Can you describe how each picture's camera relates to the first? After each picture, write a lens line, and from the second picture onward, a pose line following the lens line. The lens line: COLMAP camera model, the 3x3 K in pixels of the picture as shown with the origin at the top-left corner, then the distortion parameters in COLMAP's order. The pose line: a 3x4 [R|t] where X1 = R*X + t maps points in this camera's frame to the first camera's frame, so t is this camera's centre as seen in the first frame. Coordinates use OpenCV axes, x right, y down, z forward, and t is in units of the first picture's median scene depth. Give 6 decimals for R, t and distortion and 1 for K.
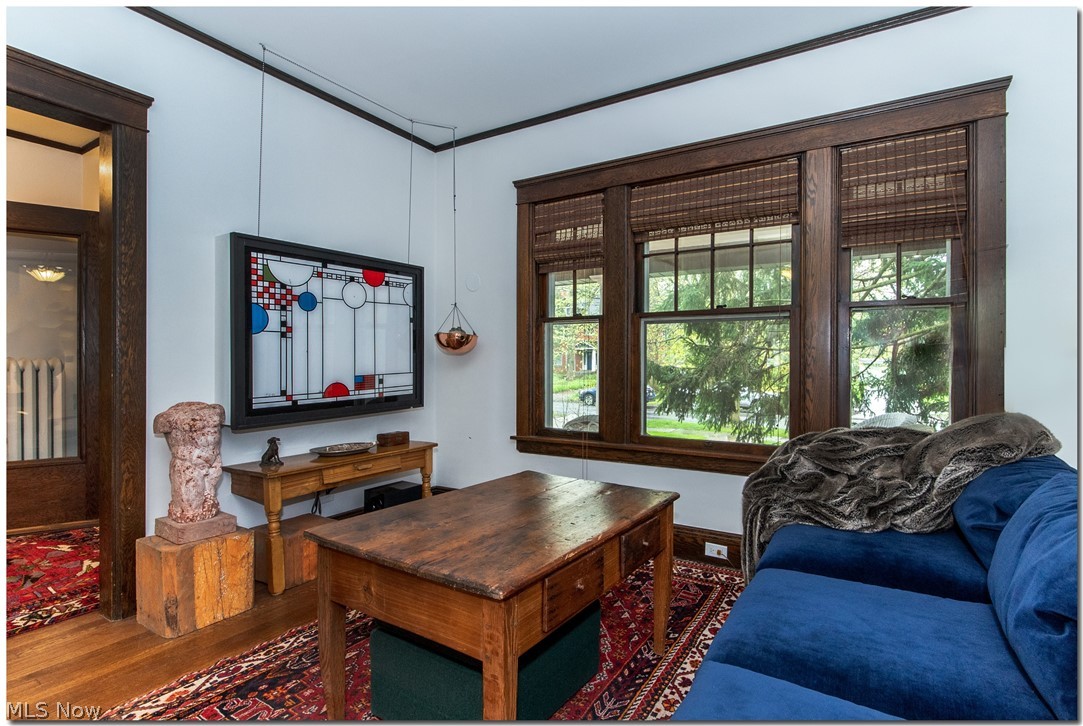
lens RADIAL K [[534.9, 0, 541.5], [0, 534.9, 363.0], [0, 0, 1]] dist [-0.000667, -0.000656]
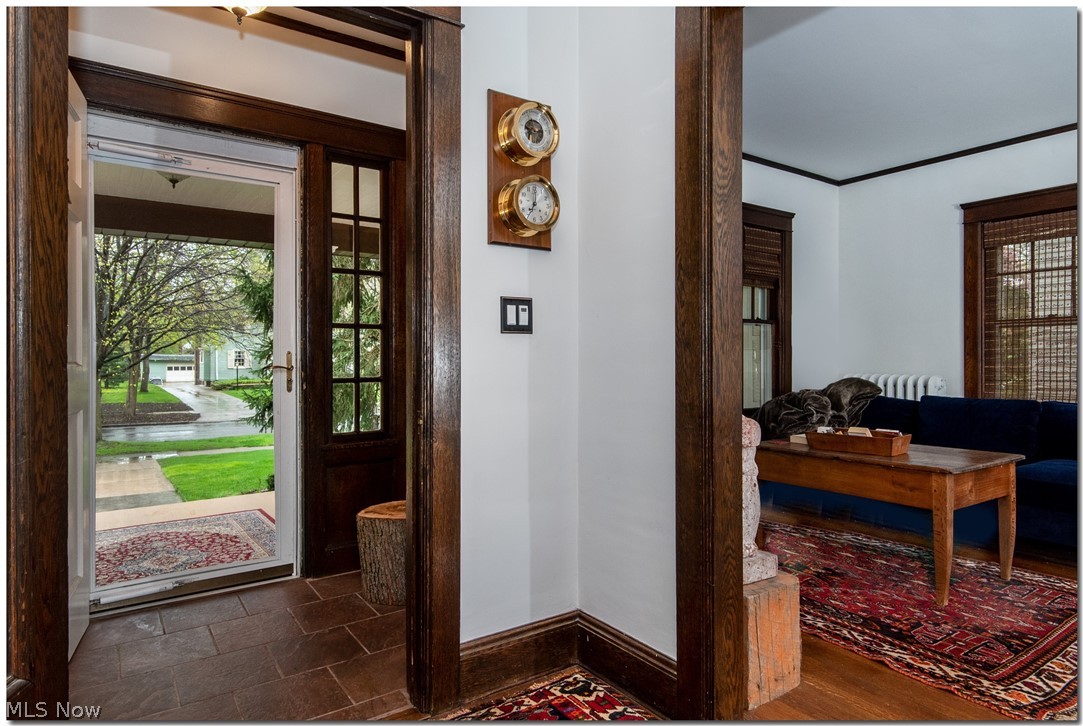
lens RADIAL K [[629.1, 0, 541.5], [0, 629.1, 363.0], [0, 0, 1]] dist [0.000374, -0.003462]
pose [[0.390201, -0.006006, 0.920710, -1.253347], [0.006585, 0.999971, 0.003732, 0.010373], [-0.920706, 0.004607, 0.390230, 0.707996]]
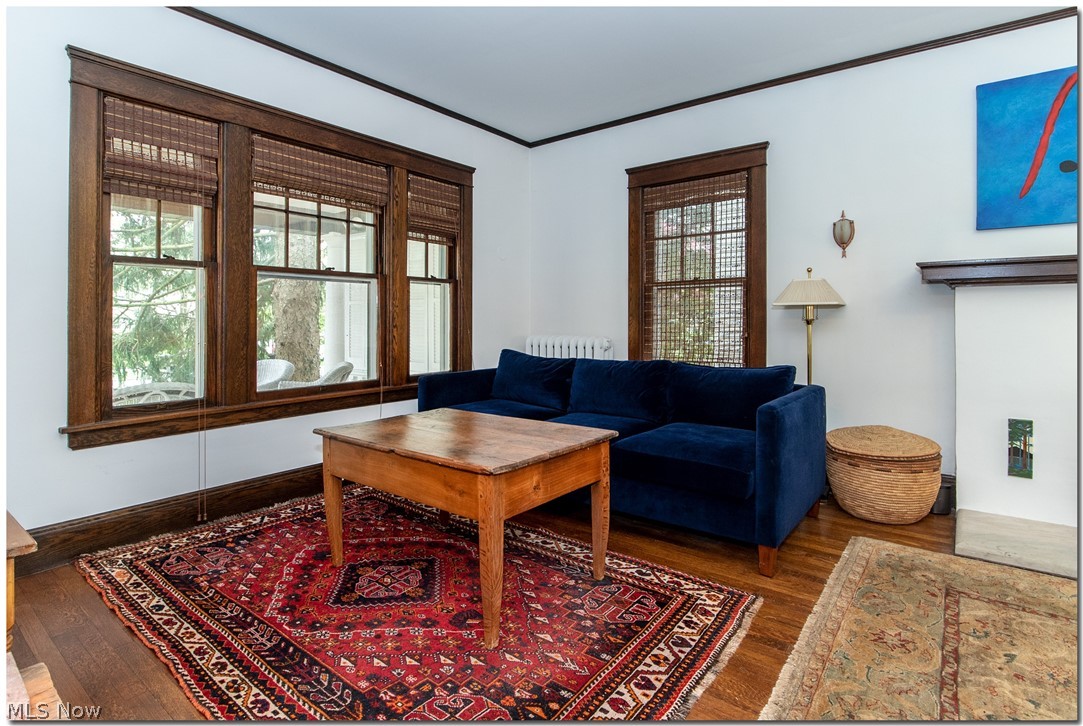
lens RADIAL K [[542.9, 0, 541.8], [0, 542.9, 327.6], [0, 0, 1]] dist [-0.002990, -0.000278]
pose [[0.107233, -0.018184, 0.994068, -0.782285], [0.007010, 0.999822, 0.017534, 0.005611], [-0.994209, 0.005088, 0.107341, 0.406553]]
